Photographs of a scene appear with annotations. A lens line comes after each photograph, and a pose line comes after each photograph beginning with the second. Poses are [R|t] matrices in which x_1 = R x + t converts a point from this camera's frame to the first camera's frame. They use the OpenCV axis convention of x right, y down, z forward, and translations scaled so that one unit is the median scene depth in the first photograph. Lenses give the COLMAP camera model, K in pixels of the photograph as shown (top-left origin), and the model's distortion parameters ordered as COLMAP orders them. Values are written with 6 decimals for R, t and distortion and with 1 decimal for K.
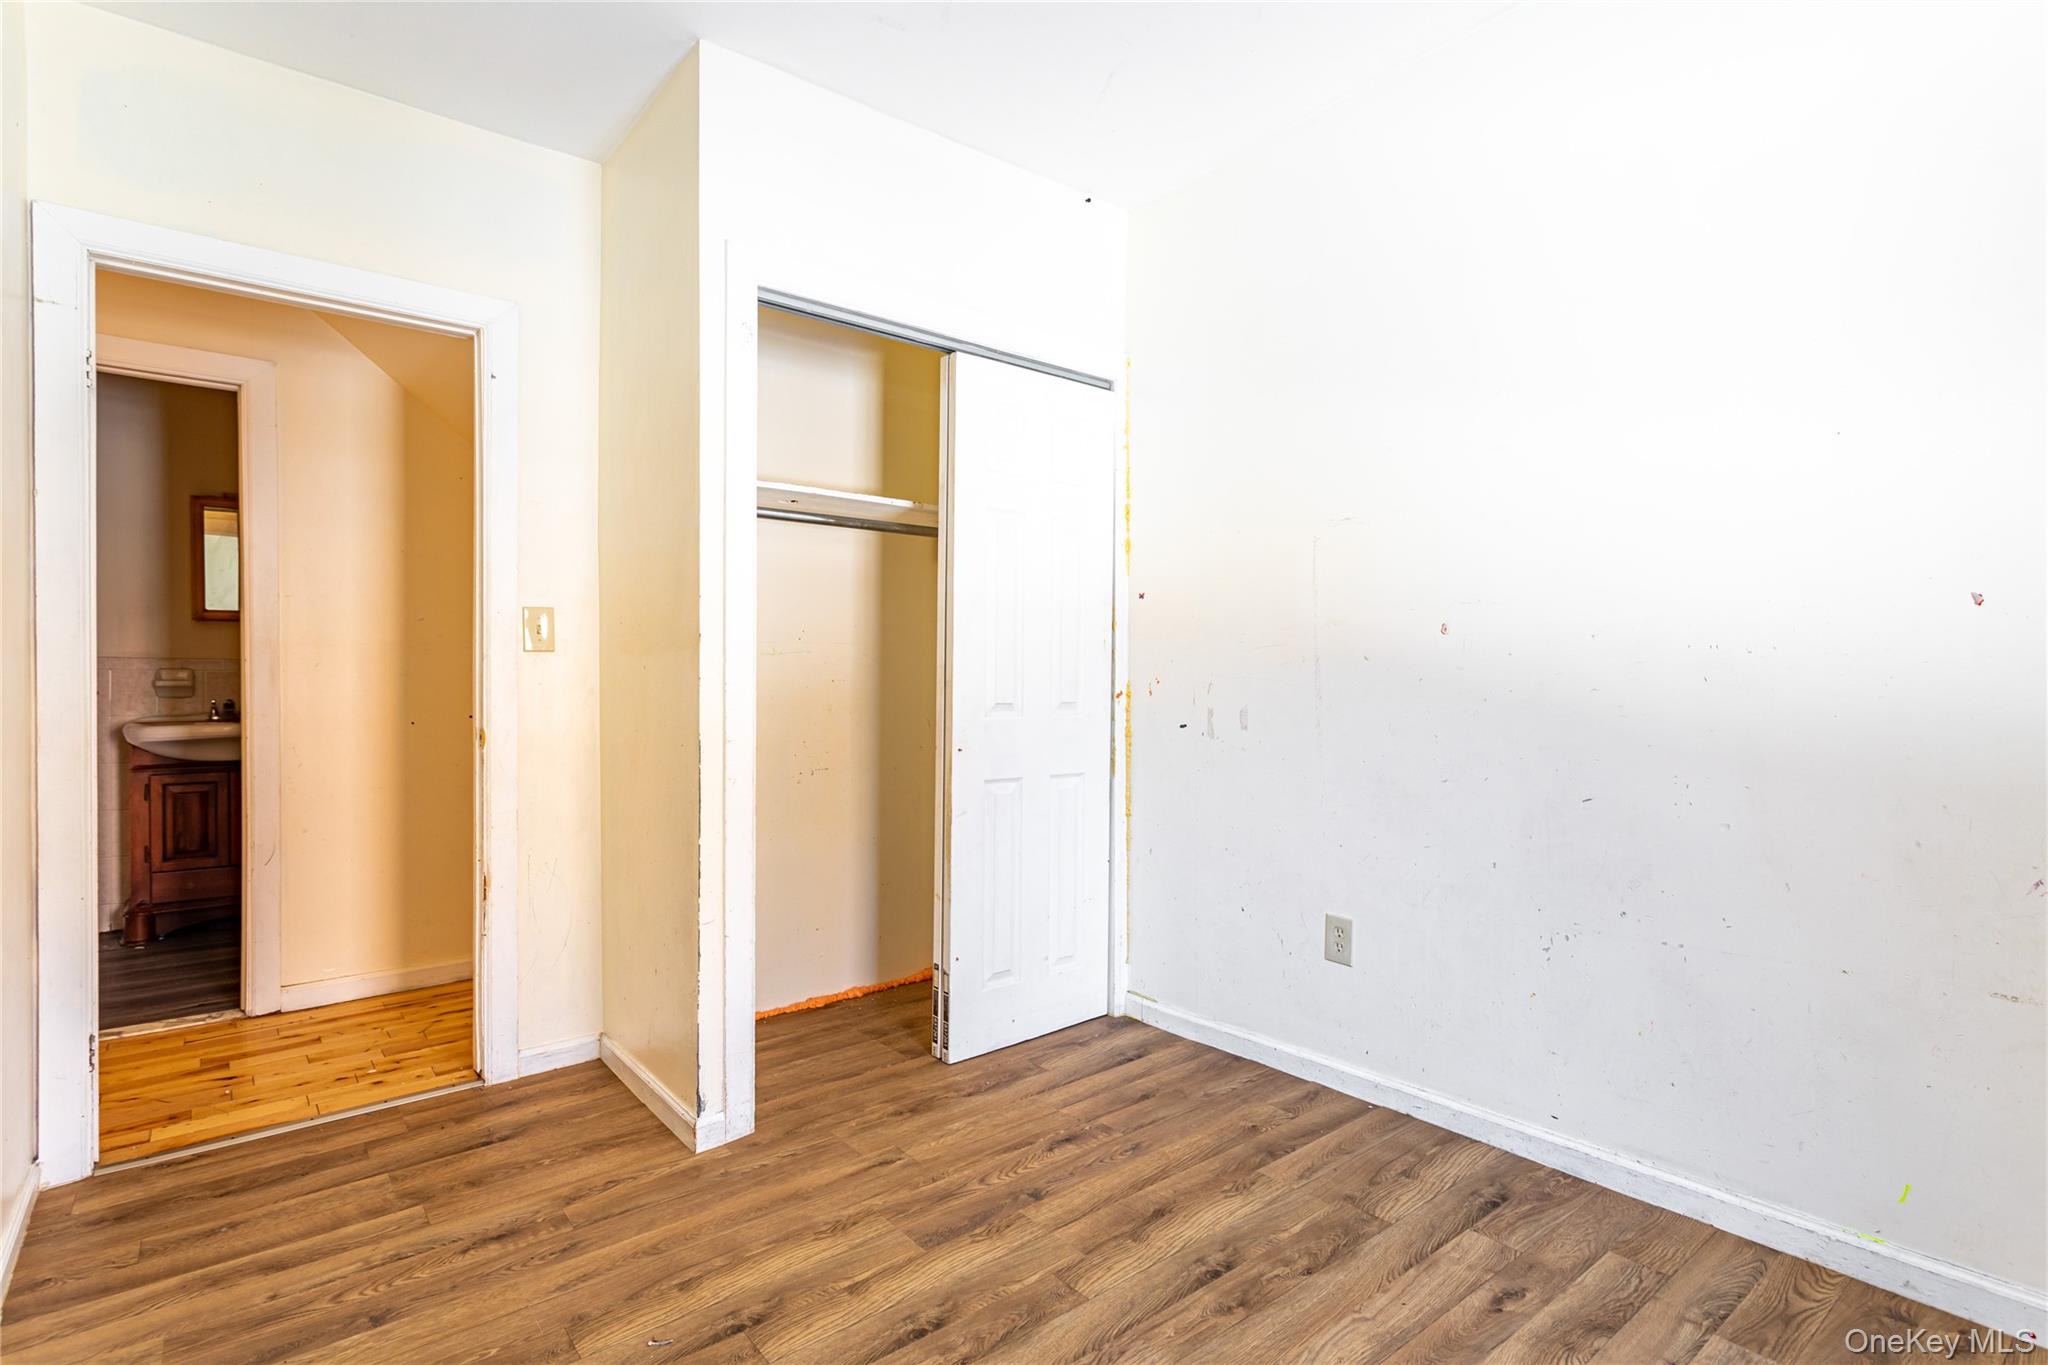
lens RADIAL K [[1003.9, 0, 1054.2], [0, 1003.9, 685.6], [0, 0, 1]] dist [0.004273, -0.000758]
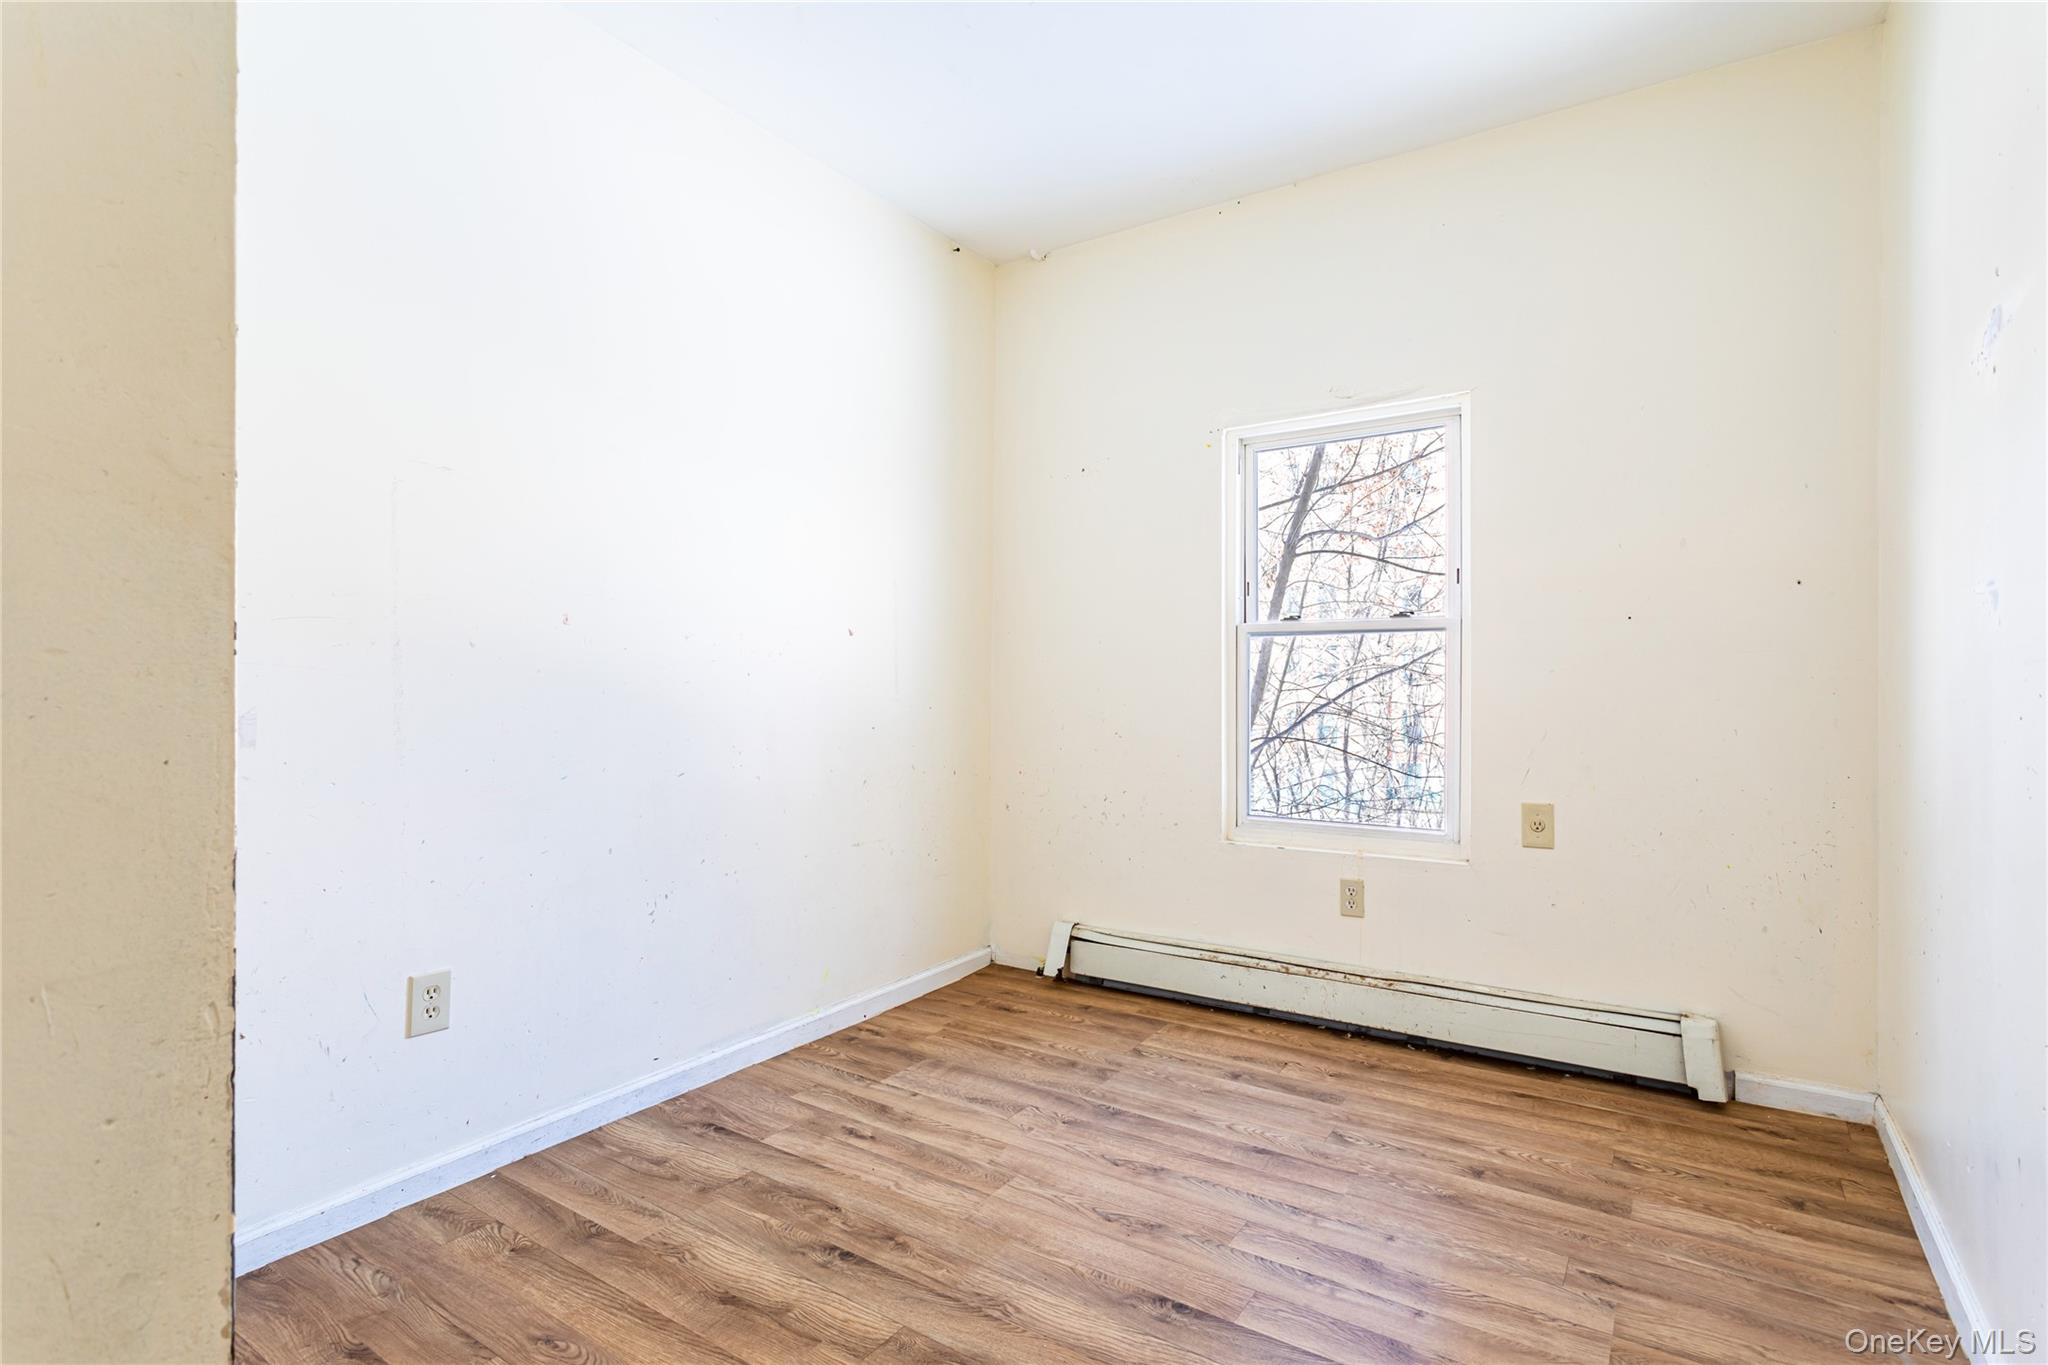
lens RADIAL K [[1003.9, 0, 1051.7], [0, 1003.9, 688.3], [0, 0, 1]] dist [0.004273, -0.000758]
pose [[-0.298696, -0.002844, 0.954344, -0.742336], [0.004852, 0.999978, 0.004499, 0.008304], [-0.954336, 0.005974, -0.298676, 0.941540]]
